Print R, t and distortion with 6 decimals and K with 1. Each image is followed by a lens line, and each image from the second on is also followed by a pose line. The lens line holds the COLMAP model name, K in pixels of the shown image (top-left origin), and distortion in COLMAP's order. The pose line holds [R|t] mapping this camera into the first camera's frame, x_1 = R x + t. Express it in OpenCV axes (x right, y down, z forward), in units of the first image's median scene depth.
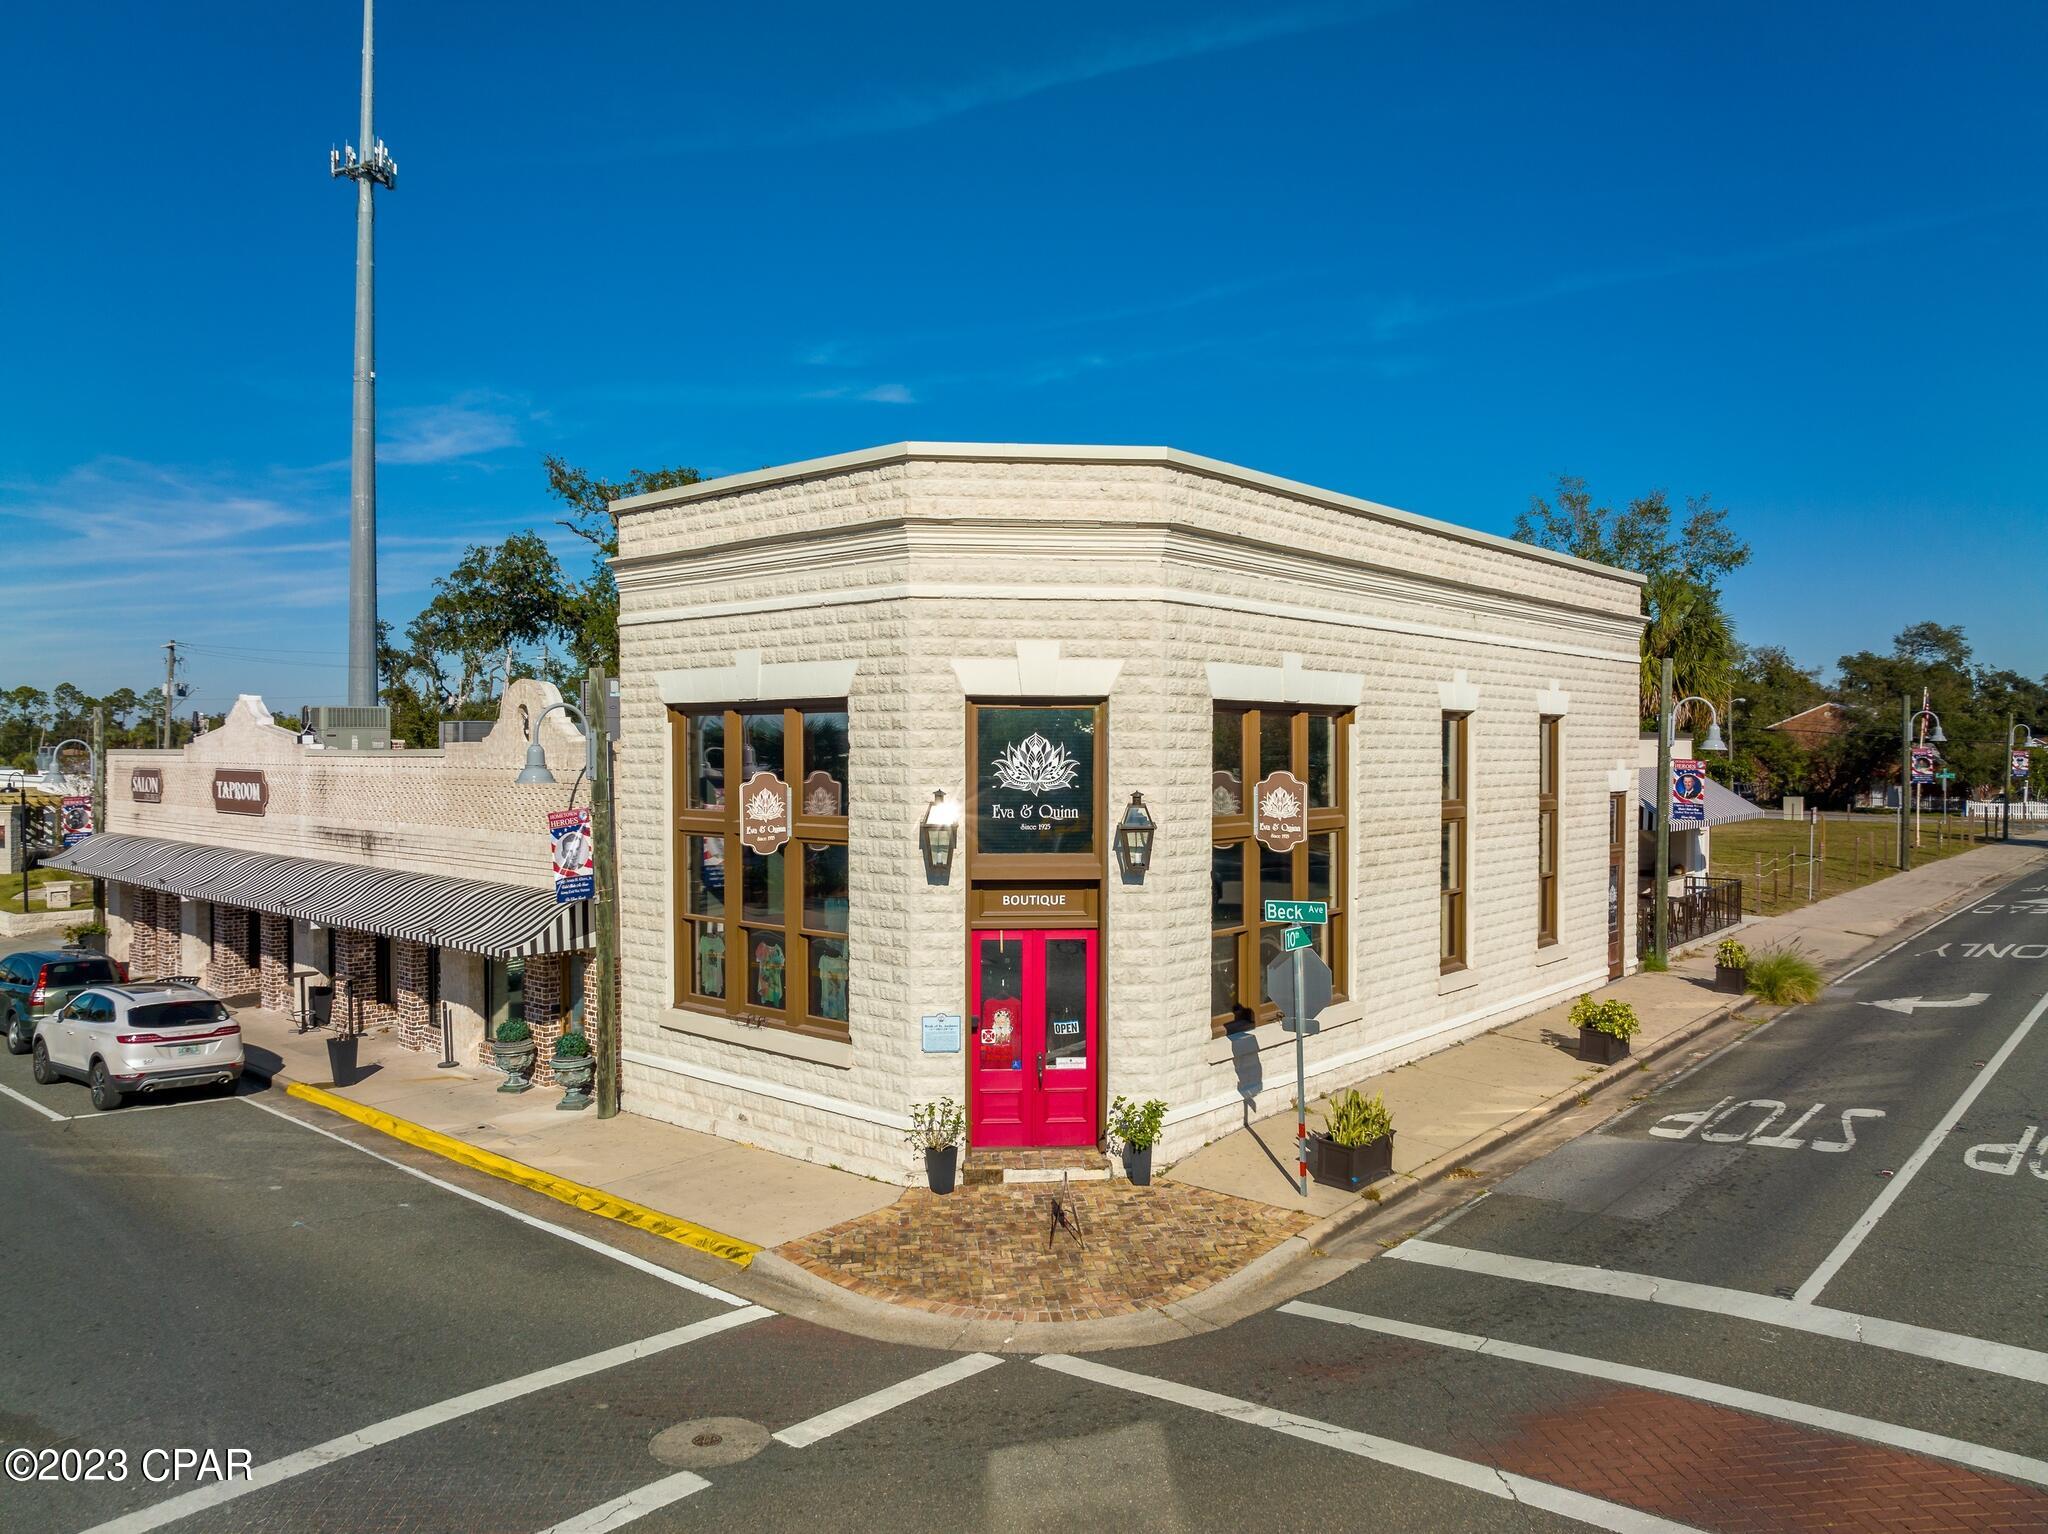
lens RADIAL K [[1438.4, 0, 1025.1], [0, 1438.4, 746.3], [0, 0, 1]] dist [-0.037474, 0.005178]
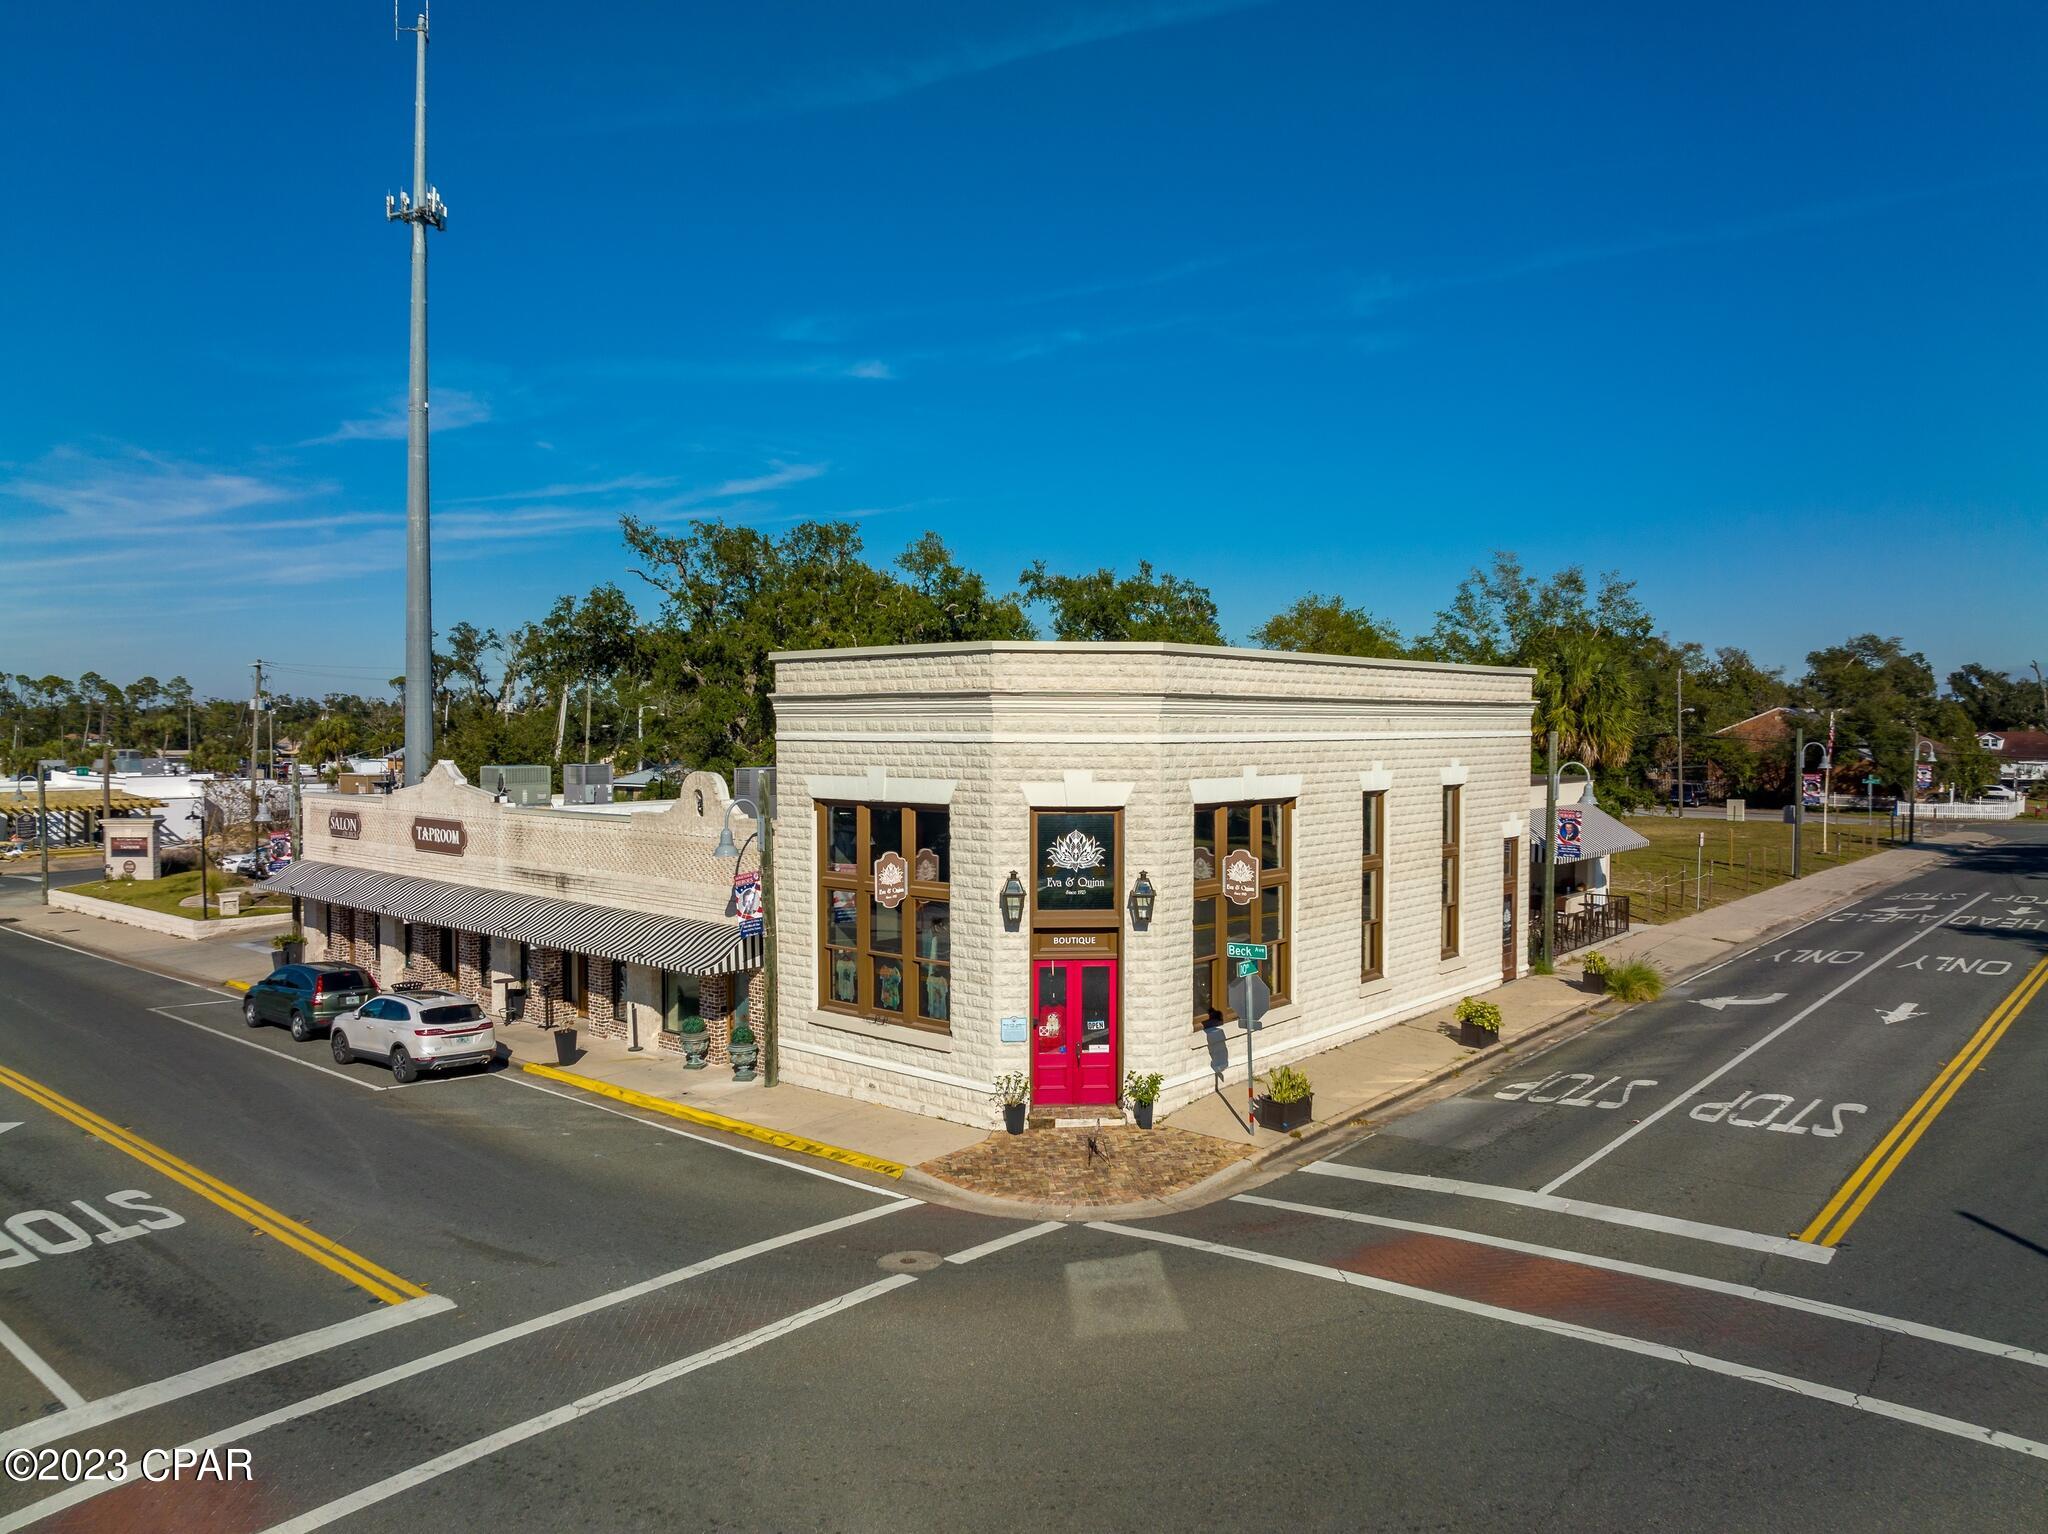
lens RADIAL K [[1438.4, 0, 1025.1], [0, 1438.4, 746.3], [0, 0, 1]] dist [-0.037474, 0.005178]
pose [[0.999998, -0.000514, 0.001864, -0.042652], [0.000485, 0.999875, 0.015783, -0.105969], [-0.001872, -0.015782, 0.999874, -0.440692]]
